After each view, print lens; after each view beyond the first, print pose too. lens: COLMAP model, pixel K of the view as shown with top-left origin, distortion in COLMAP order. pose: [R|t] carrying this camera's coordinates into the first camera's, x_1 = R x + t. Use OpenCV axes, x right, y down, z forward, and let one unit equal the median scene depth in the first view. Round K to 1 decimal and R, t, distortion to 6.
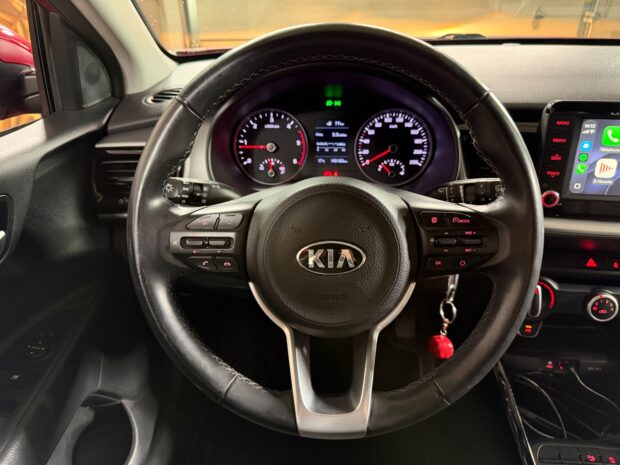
lens RADIAL K [[438.3, 0, 298.6], [0, 438.3, 232.8], [0, 0, 1]] dist [0.015502, -0.037670]
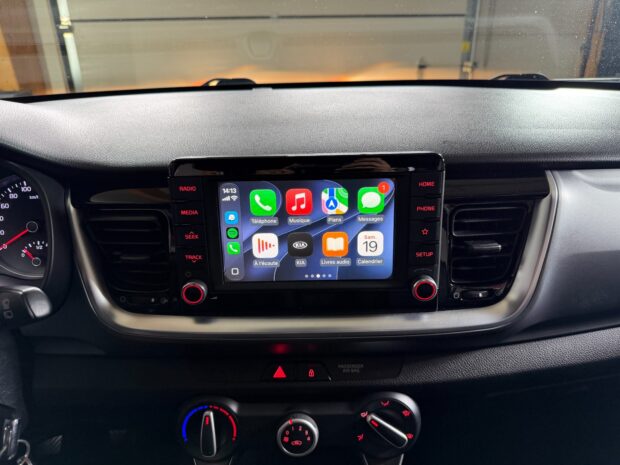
lens RADIAL K [[438.3, 0, 305.4], [0, 438.3, 231.3], [0, 0, 1]] dist [0.015502, -0.037670]
pose [[0.988412, -0.058992, 0.139865, 0.629635], [0.073903, 0.991835, -0.103931, -0.085701], [-0.132592, 0.113063, 0.984701, 0.255506]]
